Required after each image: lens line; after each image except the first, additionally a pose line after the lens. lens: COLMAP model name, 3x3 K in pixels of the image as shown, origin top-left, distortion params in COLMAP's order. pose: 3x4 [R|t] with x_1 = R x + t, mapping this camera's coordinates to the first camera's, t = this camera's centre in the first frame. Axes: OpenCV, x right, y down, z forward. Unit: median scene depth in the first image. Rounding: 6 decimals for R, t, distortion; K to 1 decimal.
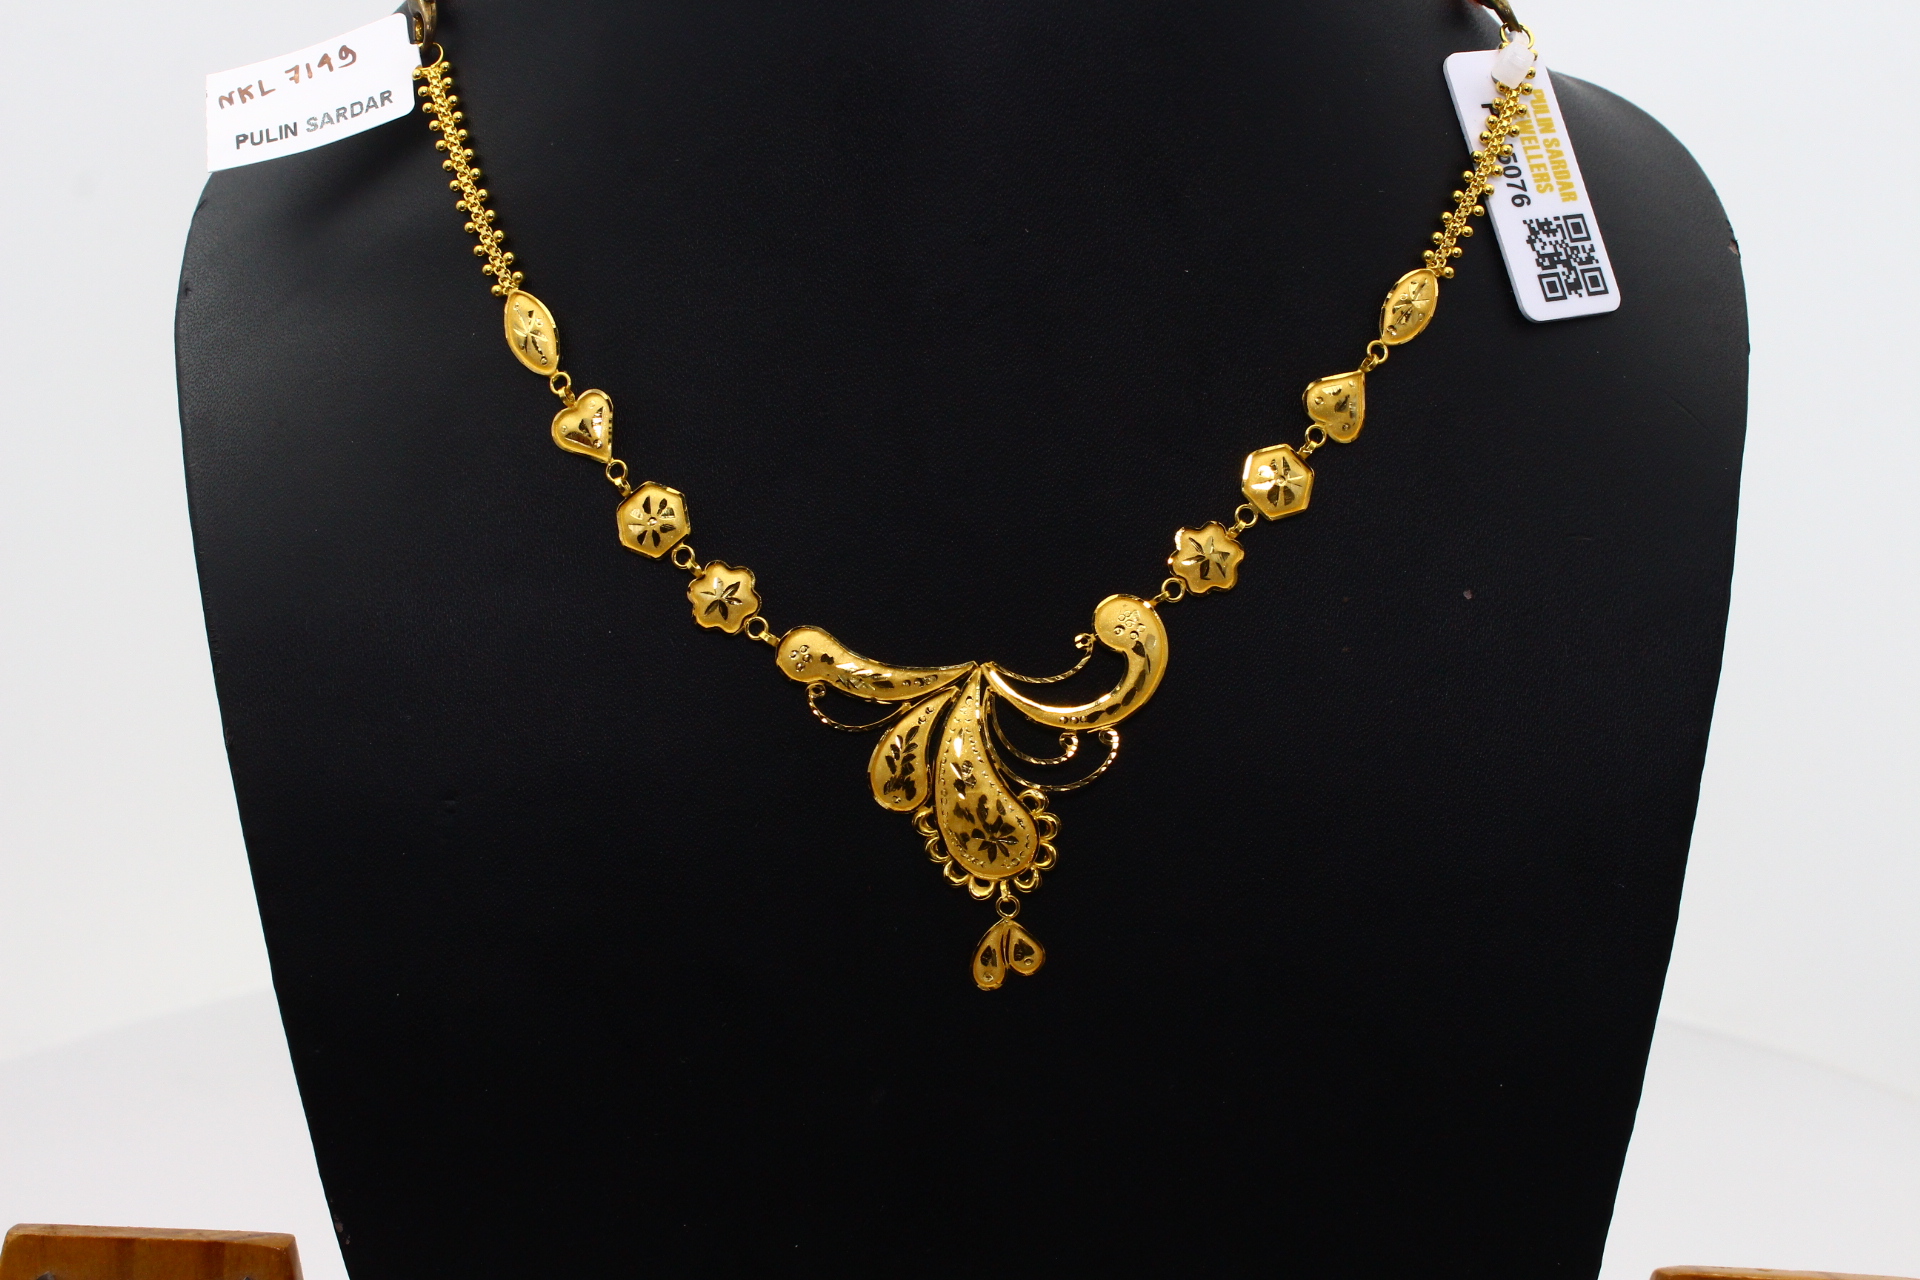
lens RADIAL K [[3098.2, 0, 965.2], [0, 3098.2, 638.6], [0, 0, 1]] dist [0.034738, 0.000000]
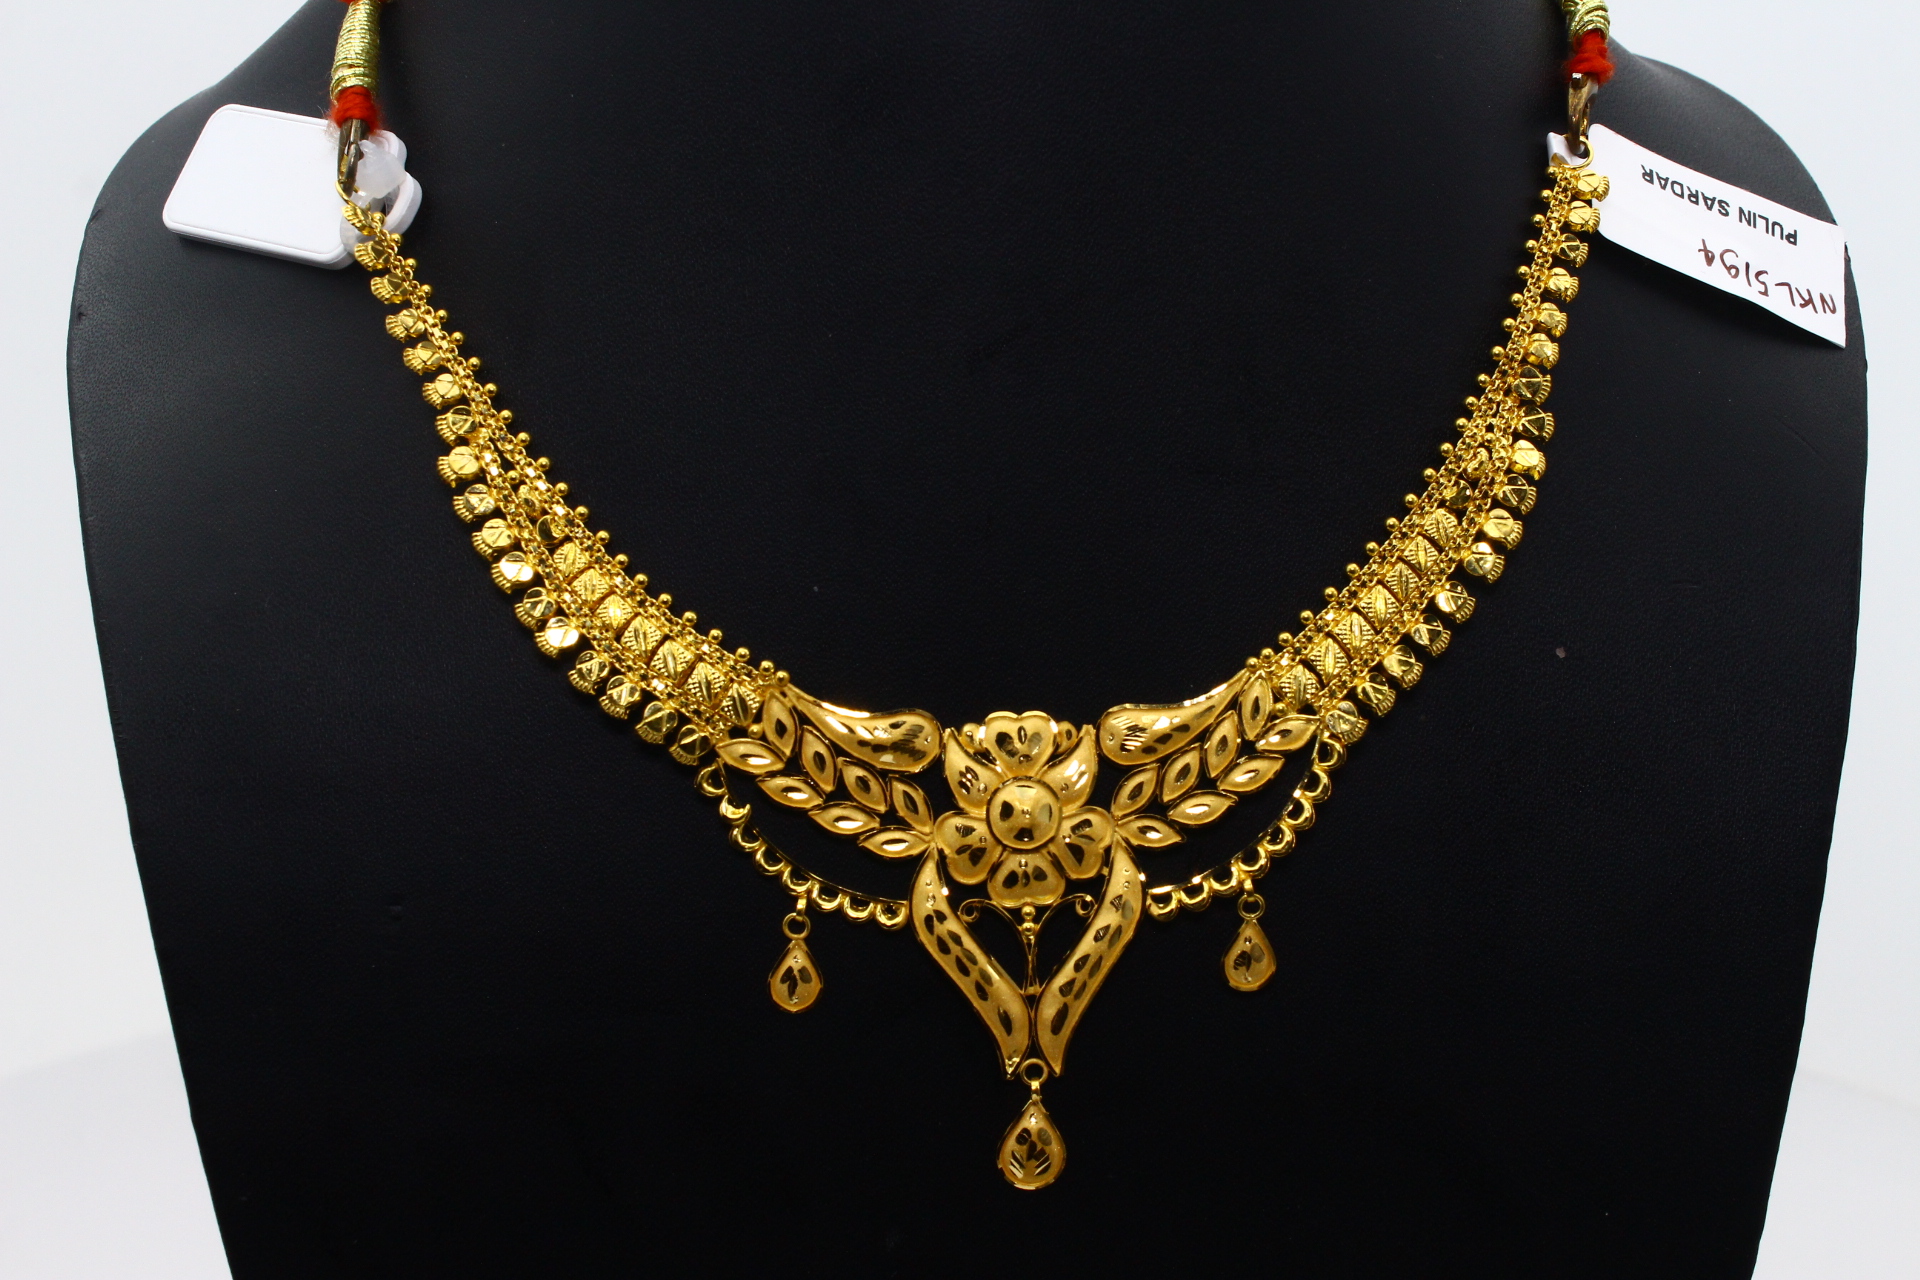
lens RADIAL K [[3180.5, 0, 962.3], [0, 3180.5, 637.6], [0, 0, 1]] dist [0.039624, 0.000000]
pose [[0.999585, -0.011883, 0.026240, -0.030204], [0.011798, 0.999925, 0.003388, -0.023478], [-0.026279, -0.003077, 0.999650, 0.106898]]
